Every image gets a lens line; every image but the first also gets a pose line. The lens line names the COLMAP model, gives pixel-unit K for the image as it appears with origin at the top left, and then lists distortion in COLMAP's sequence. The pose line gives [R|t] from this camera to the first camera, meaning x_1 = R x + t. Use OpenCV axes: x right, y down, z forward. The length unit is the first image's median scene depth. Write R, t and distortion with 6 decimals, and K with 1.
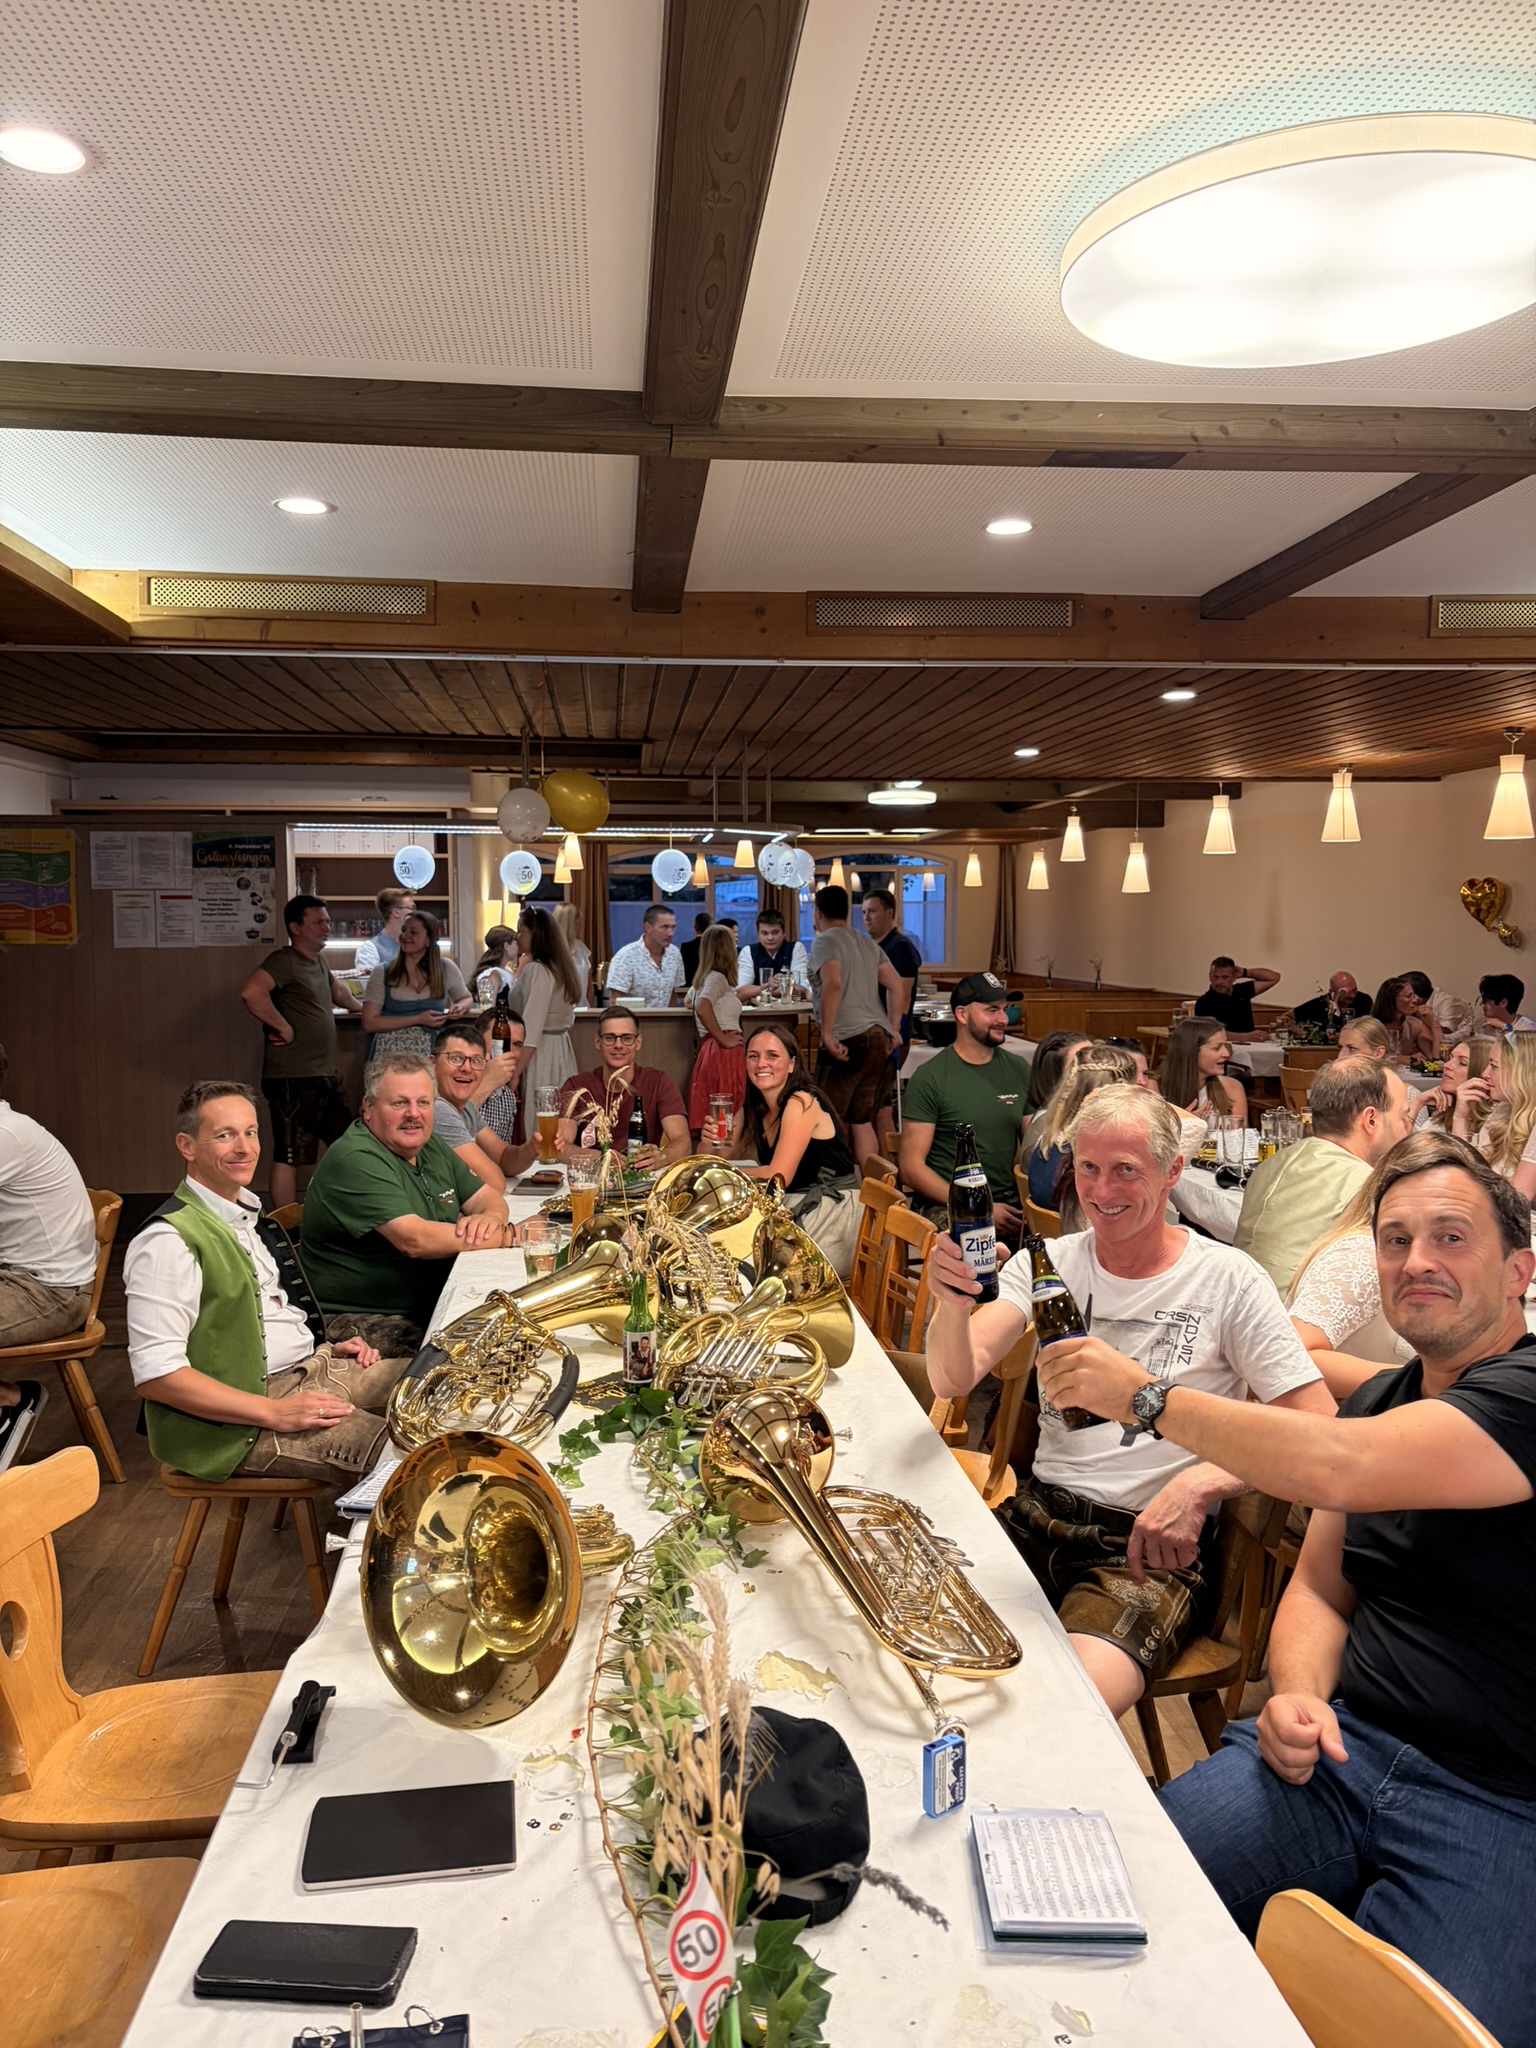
lens RADIAL K [[1553.9, 0, 762.8], [0, 1553.9, 1009.9], [0, 0, 1]] dist [0.016639, -0.021099]
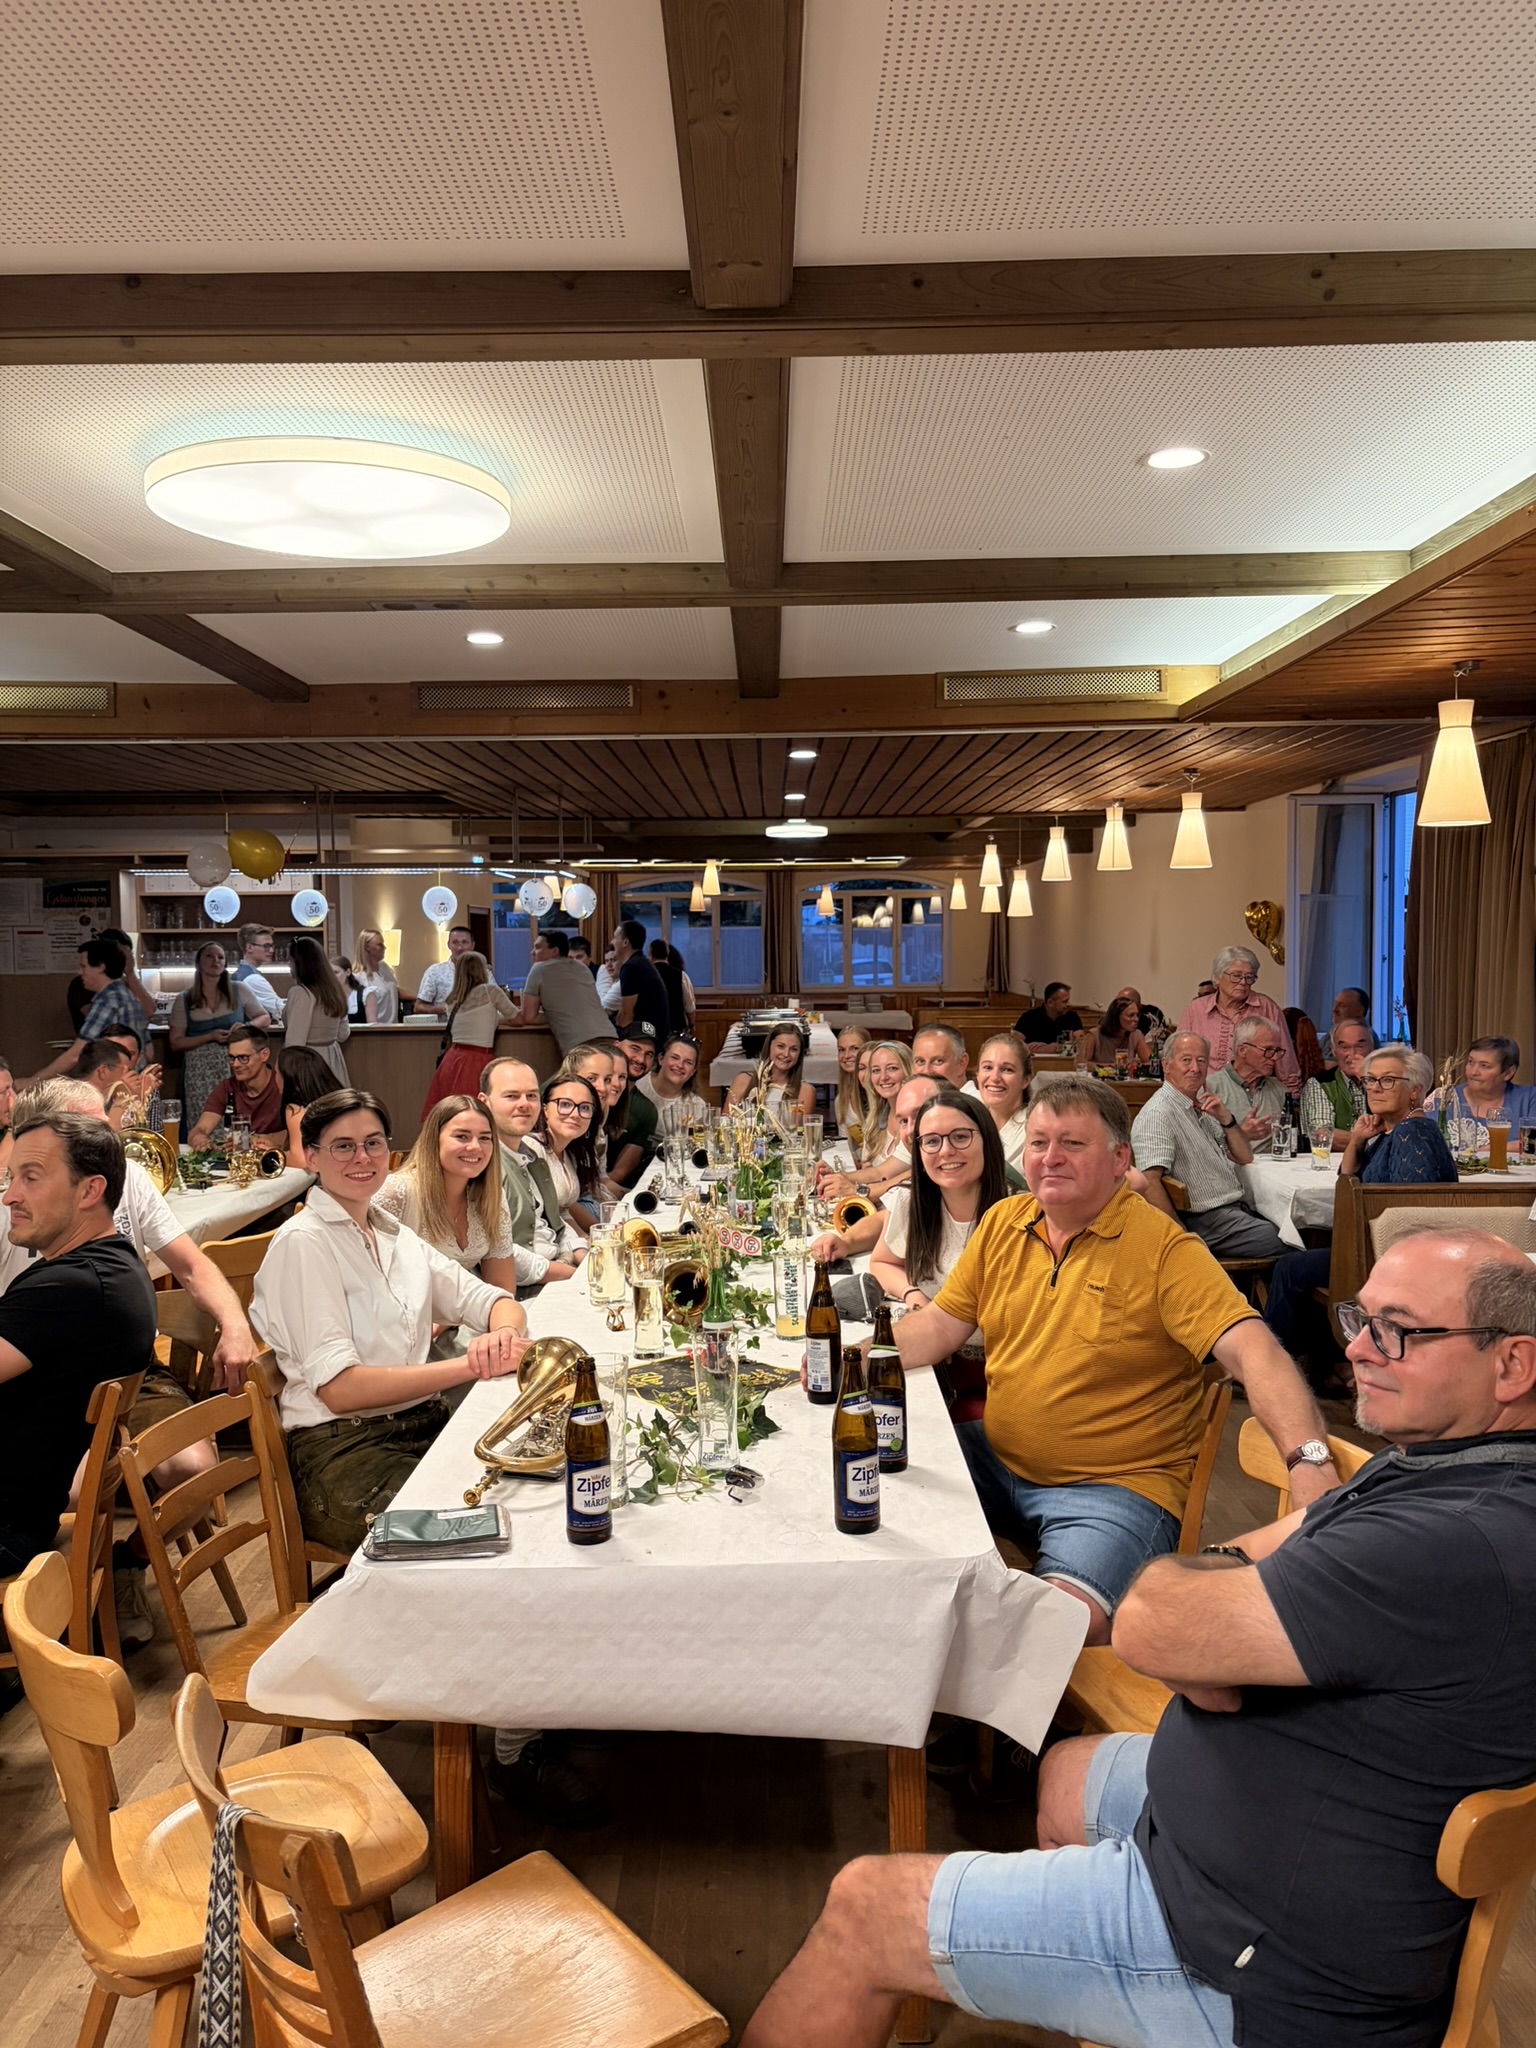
lens RADIAL K [[1553.9, 0, 776.0], [0, 1553.9, 1037.7], [0, 0, 1]] dist [0.016639, -0.021099]
pose [[0.995518, -0.002898, -0.094530, 0.309029], [0.003295, 0.999986, 0.004042, 0.005803], [0.094517, -0.004335, 0.995514, -0.143319]]
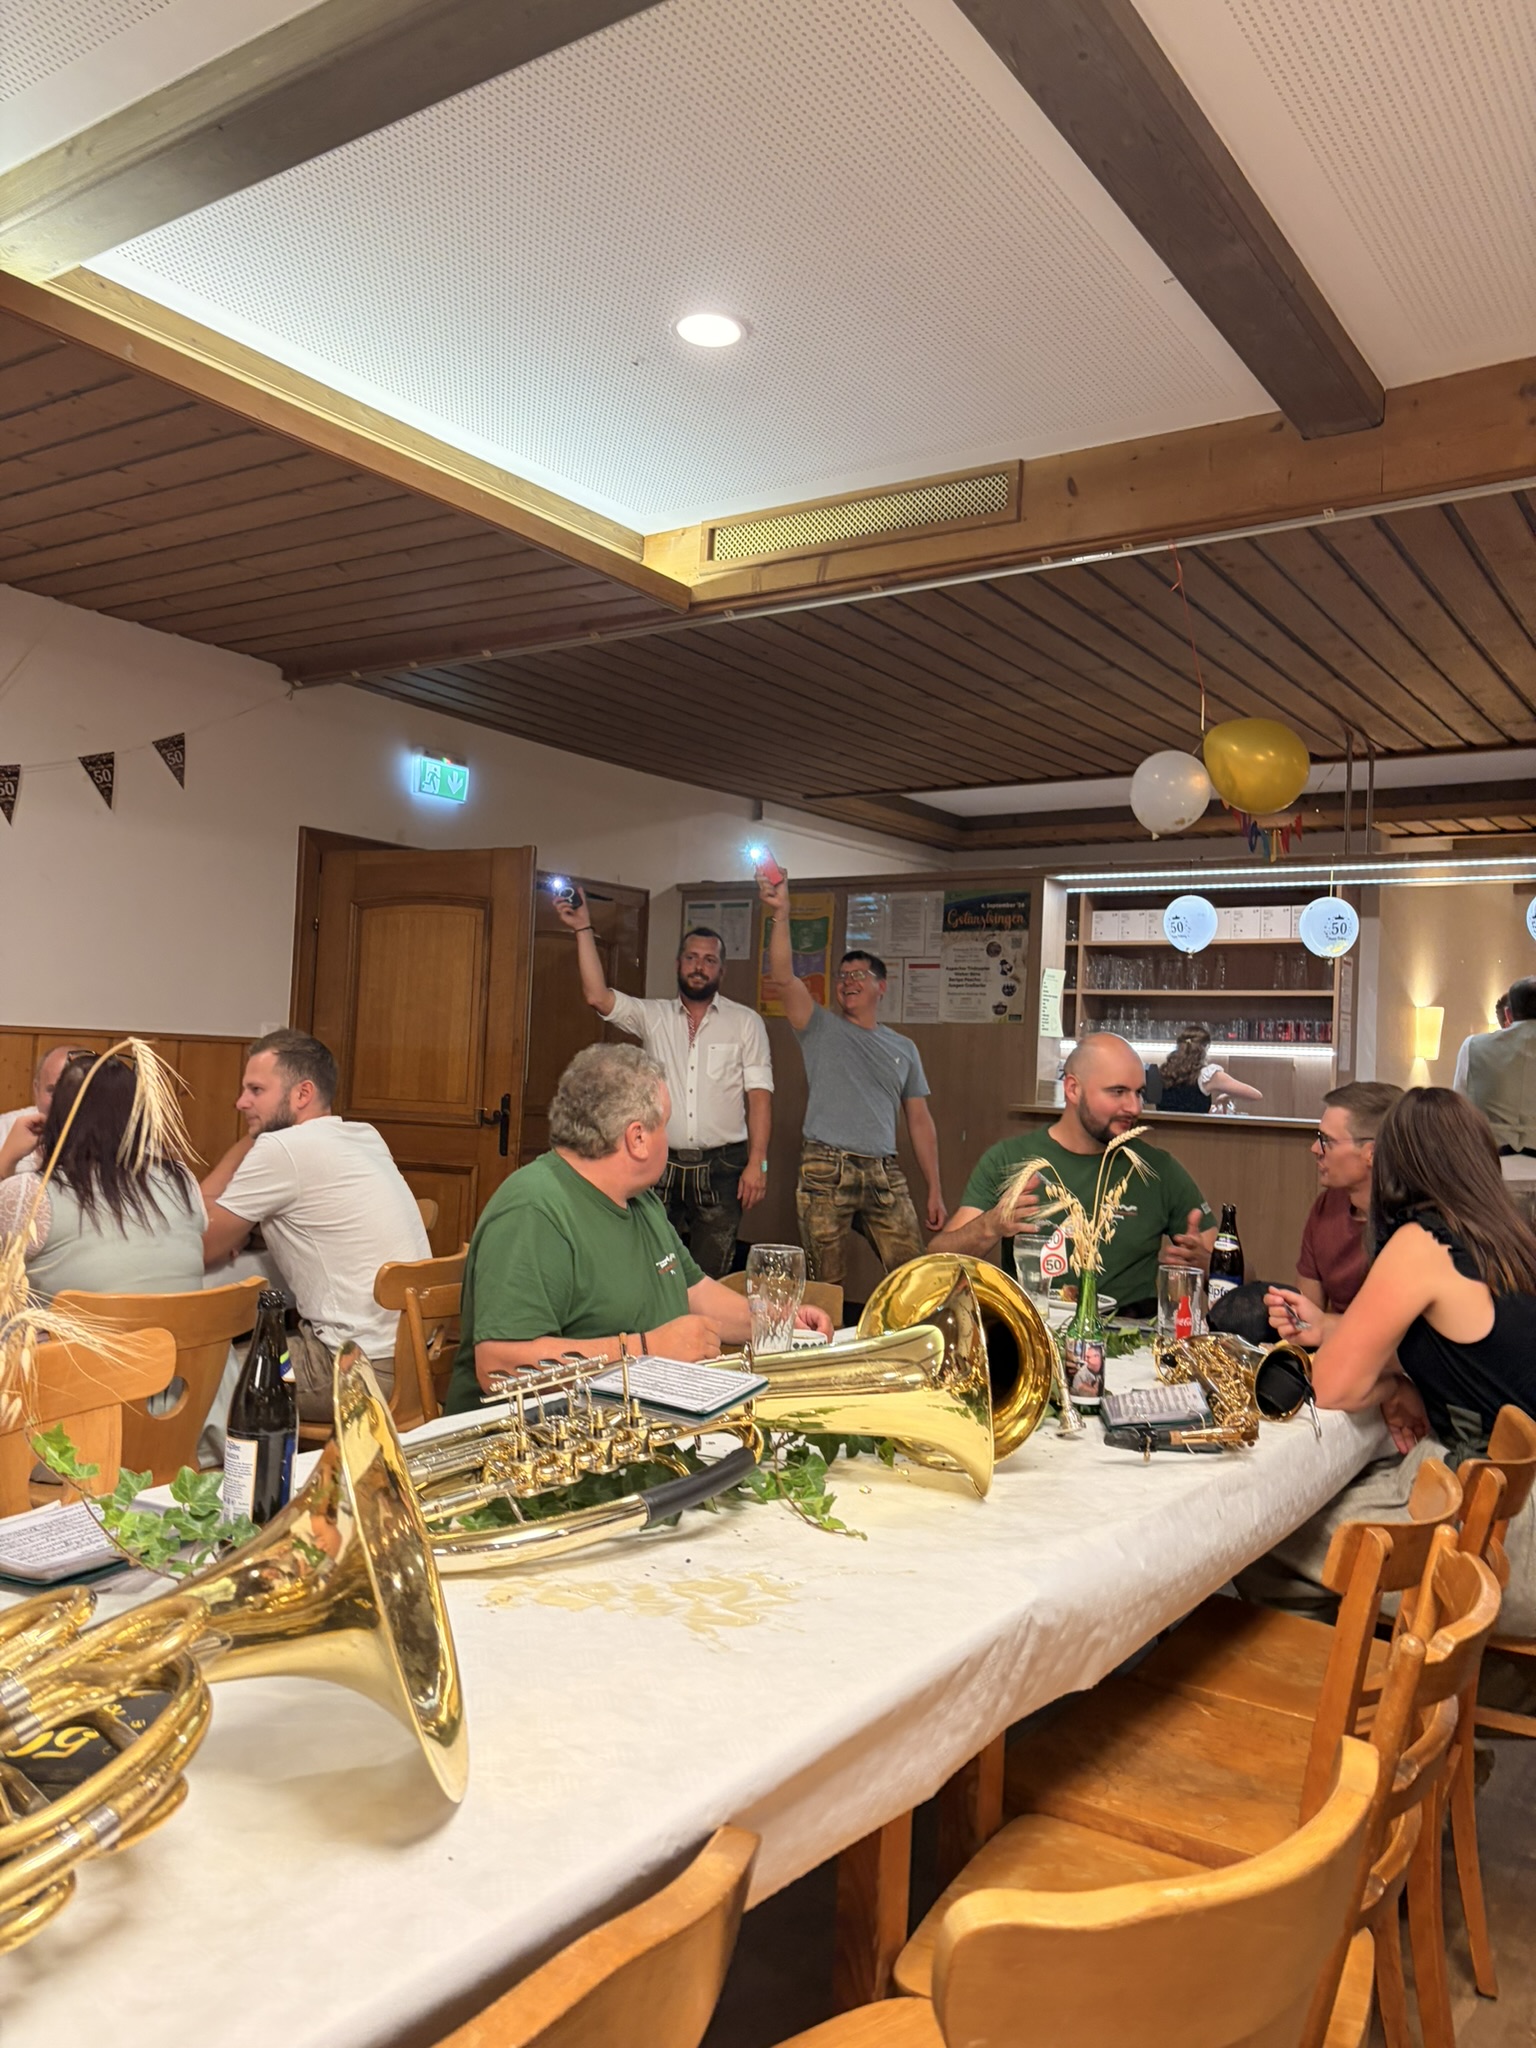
lens RADIAL K [[1553.9, 0, 764.6], [0, 1553.9, 1023.4], [0, 0, 1]] dist [0.016639, -0.021099]
pose [[0.759624, 0.013765, -0.650217, 0.118469], [-0.080536, 0.994072, -0.073043, 0.029818], [0.645357, 0.107851, 0.756229, 0.290712]]
